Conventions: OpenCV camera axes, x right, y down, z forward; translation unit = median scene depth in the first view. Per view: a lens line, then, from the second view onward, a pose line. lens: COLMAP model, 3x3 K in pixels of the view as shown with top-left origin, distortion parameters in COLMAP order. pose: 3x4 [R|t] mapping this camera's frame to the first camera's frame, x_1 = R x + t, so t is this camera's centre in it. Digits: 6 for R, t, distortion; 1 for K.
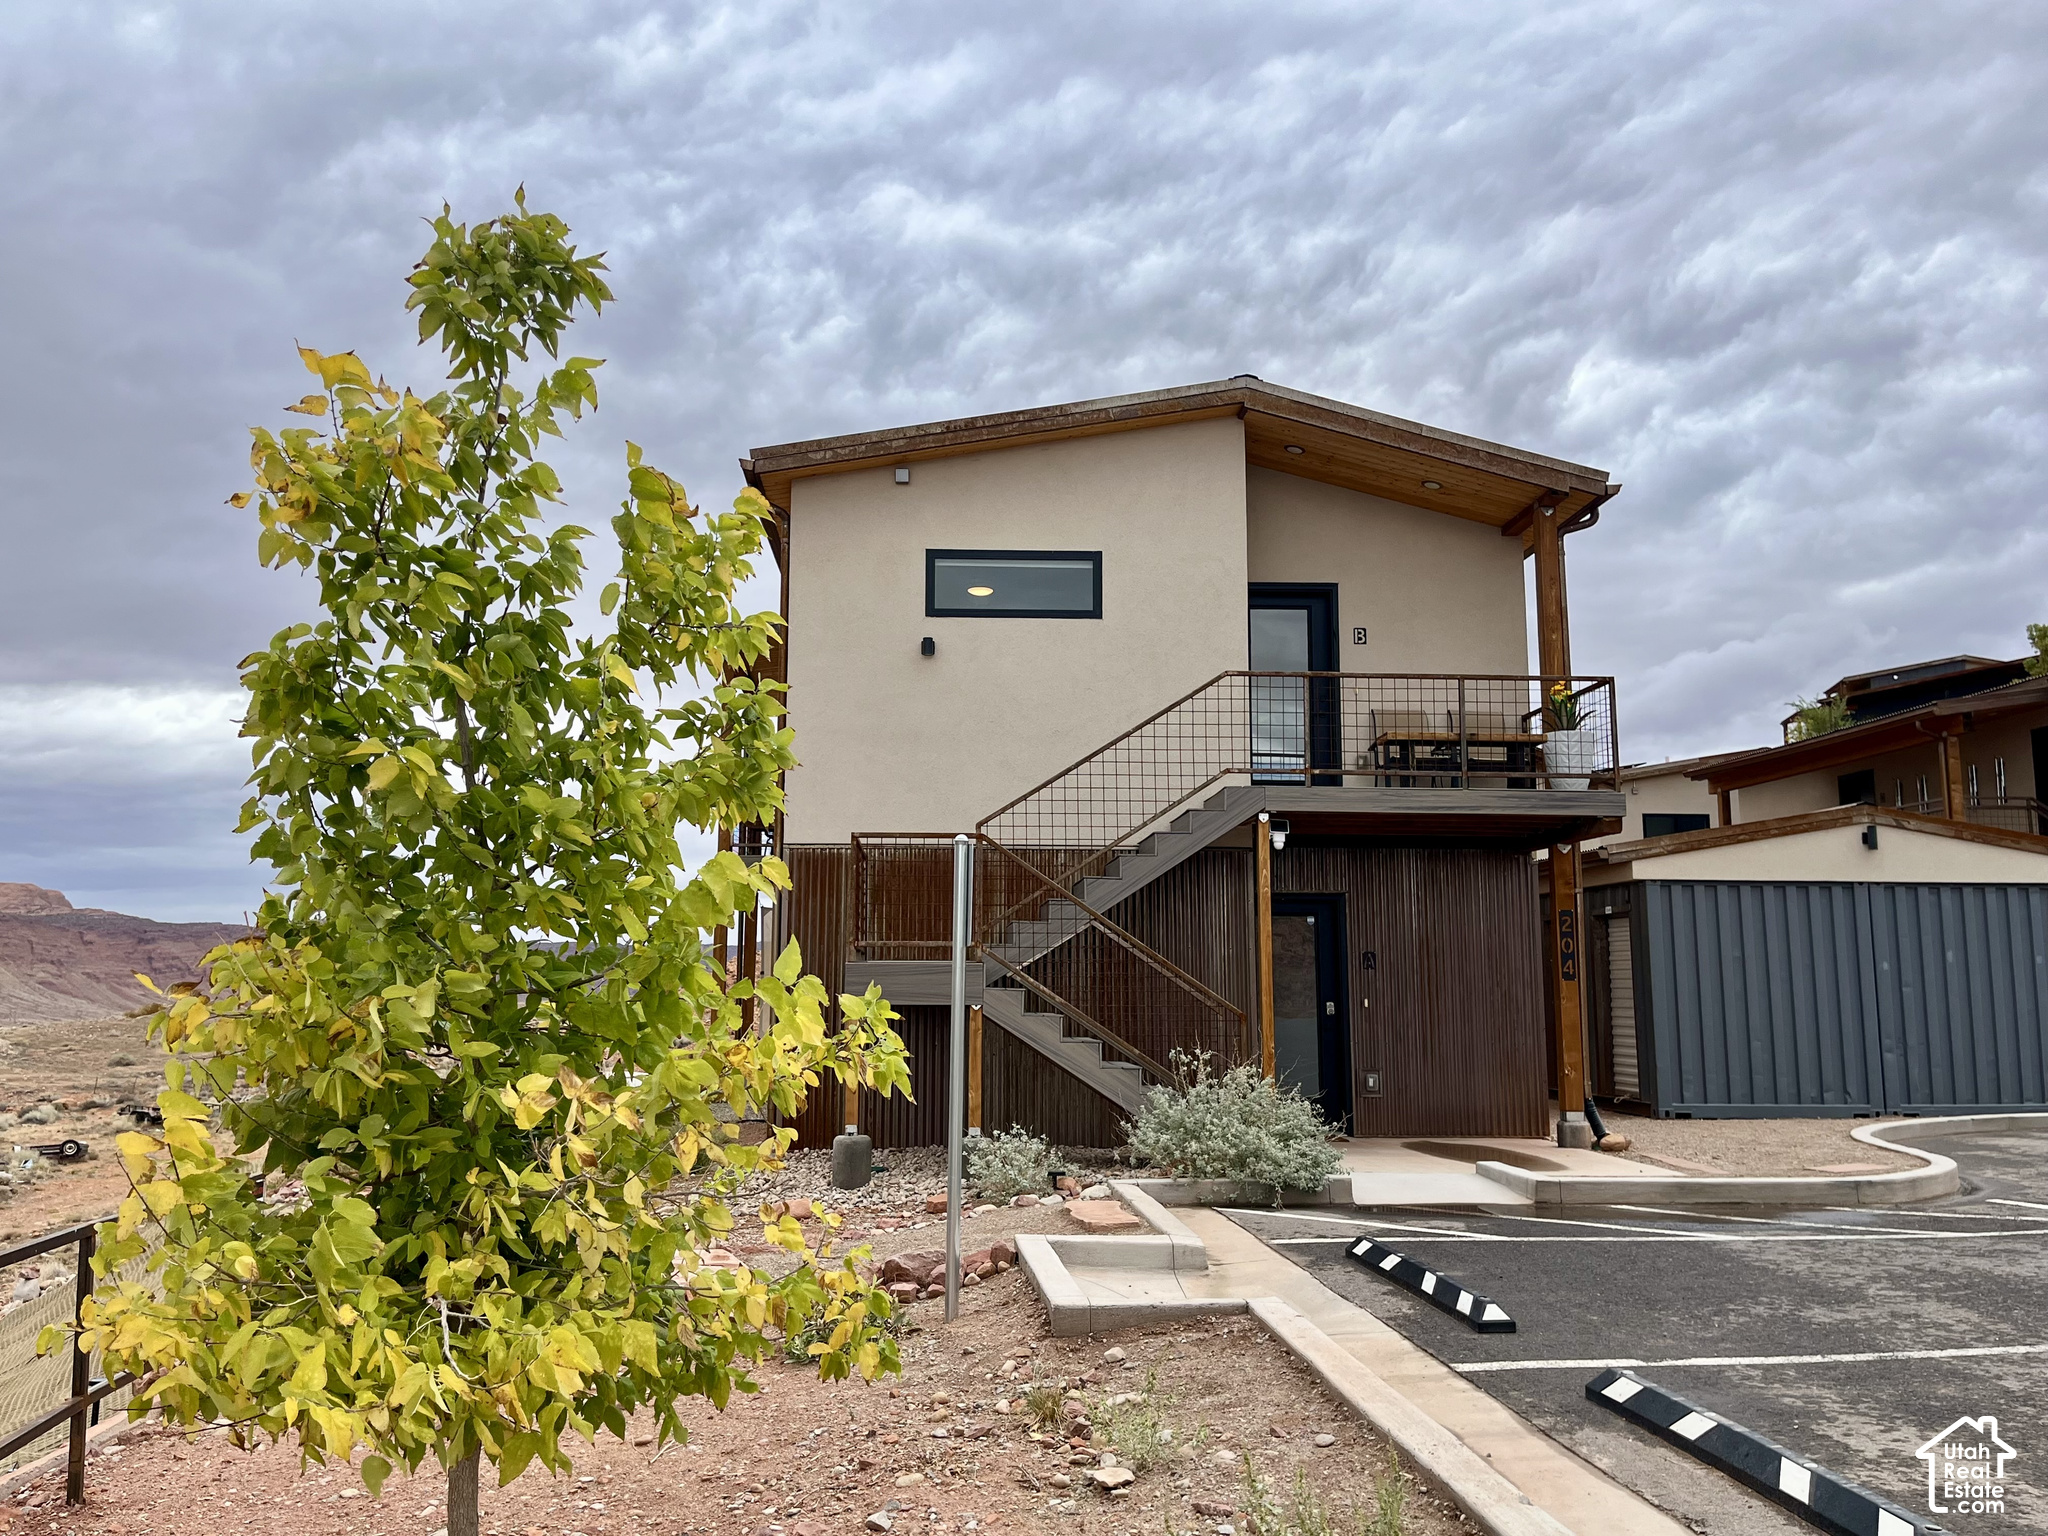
lens RADIAL K [[1572.1, 0, 1008.4], [0, 1572.1, 762.3], [0, 0, 1]] dist [0.122243, -0.196845]
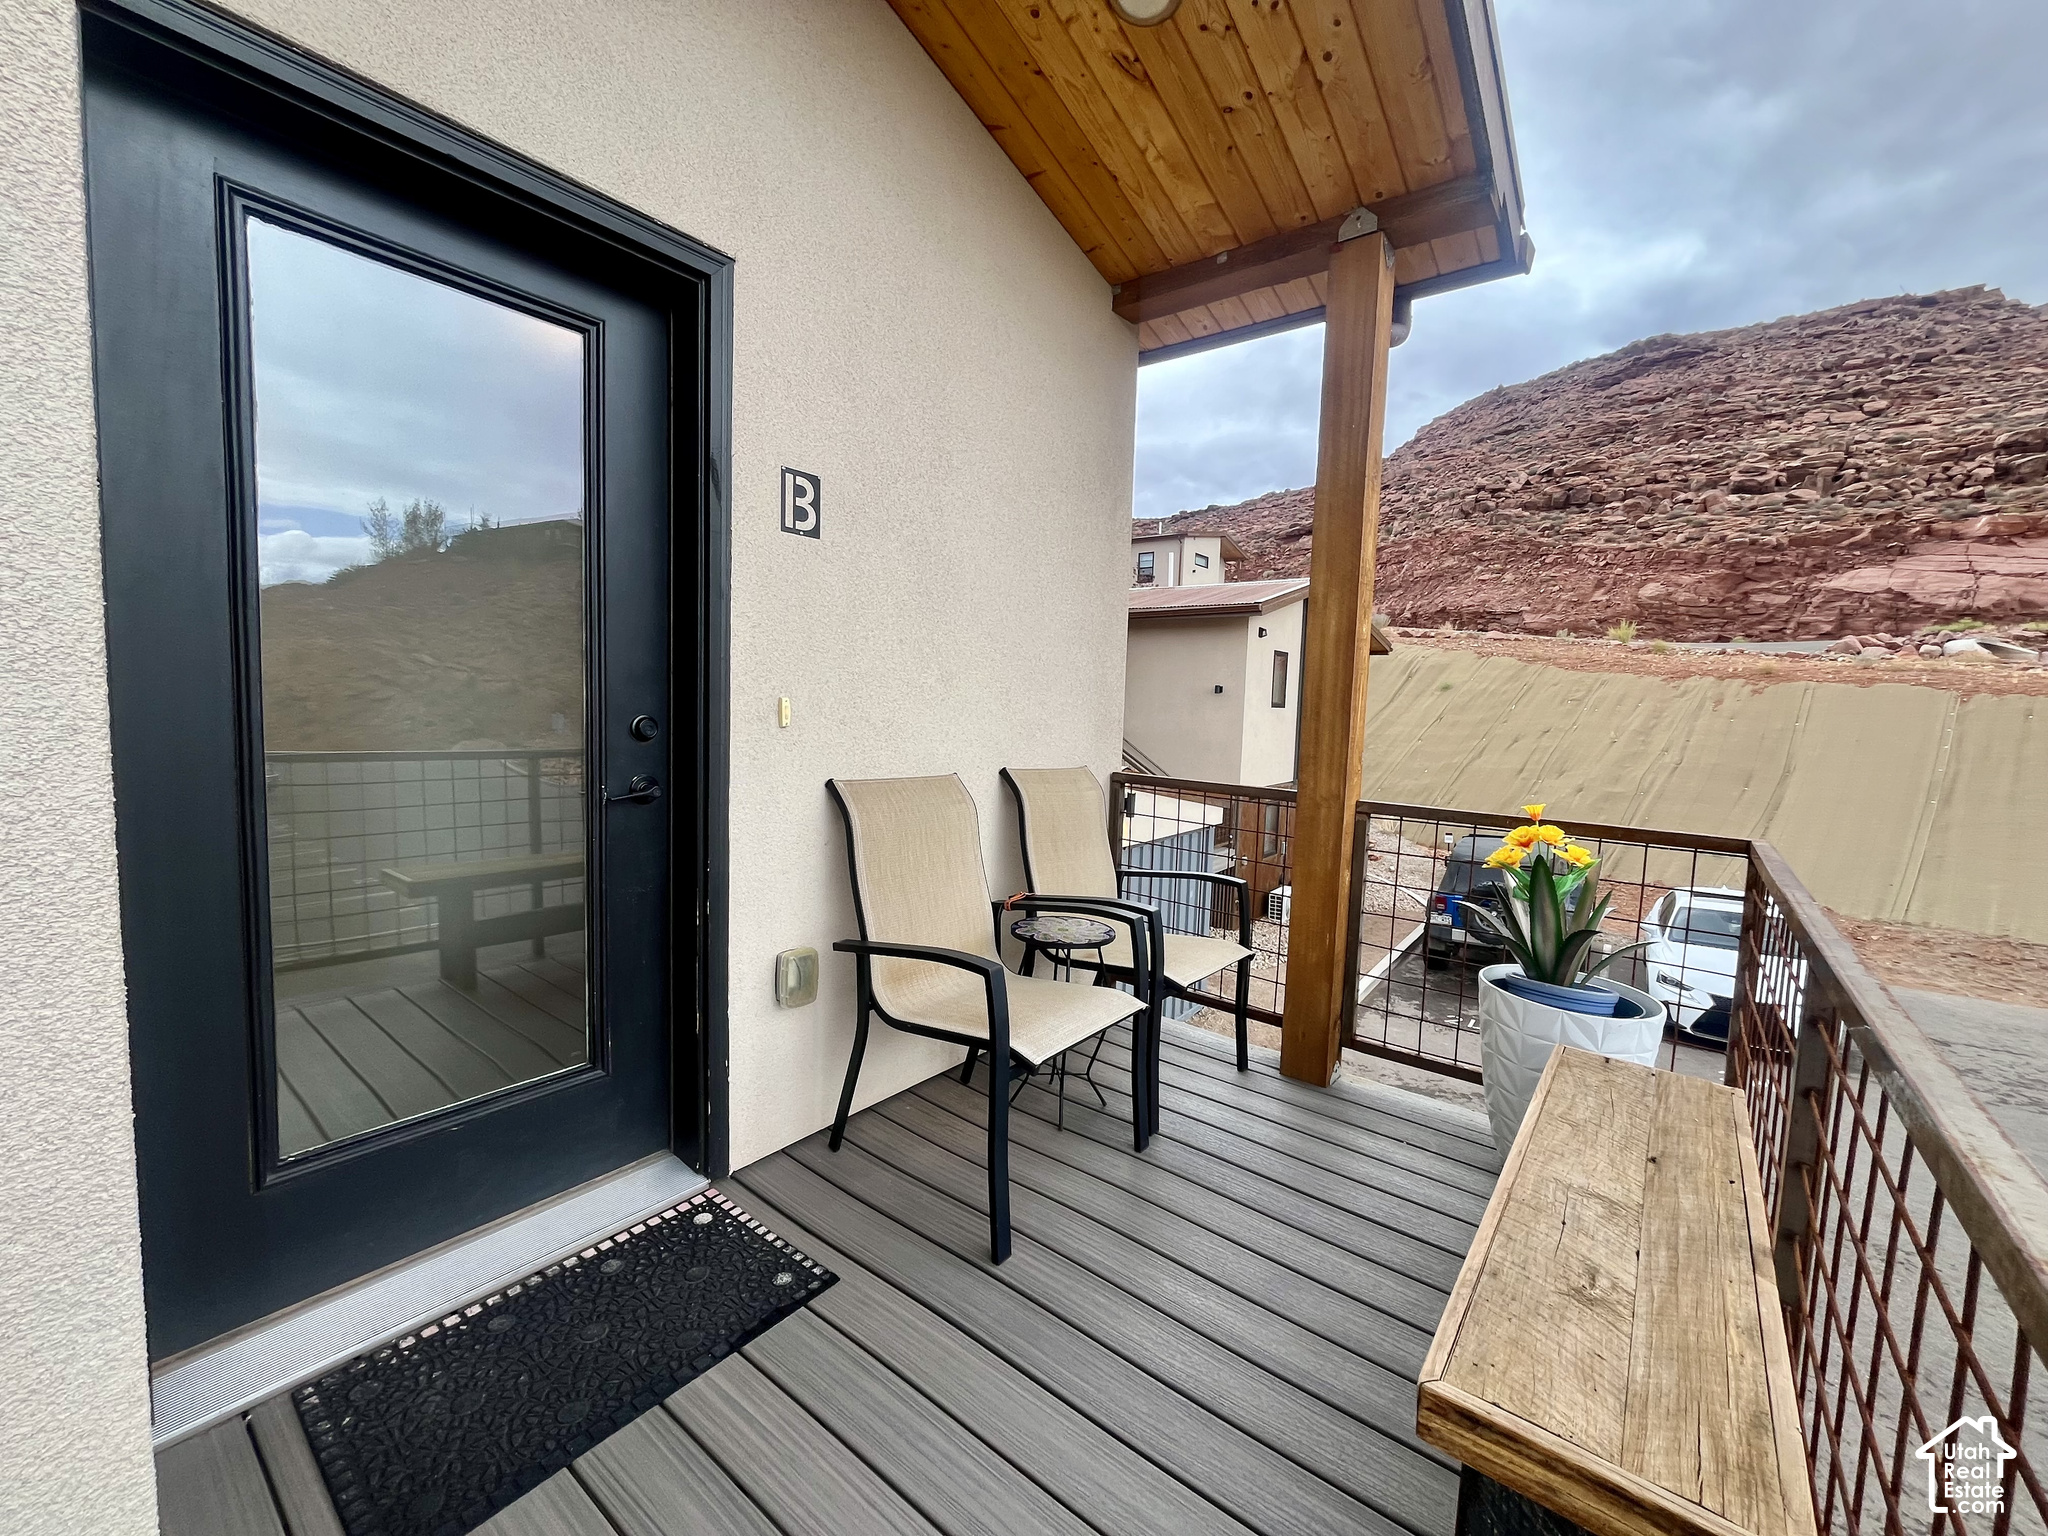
lens RADIAL K [[825.4, 0, 1024.7], [0, 825.4, 762.4], [0, 0, 1]] dist [-0.001964, -0.000548]
pose [[0.656271, -0.038189, 0.753558, 0.152226], [-0.141376, 0.974806, 0.172526, -0.072155], [-0.741162, -0.219759, 0.634338, 0.948610]]
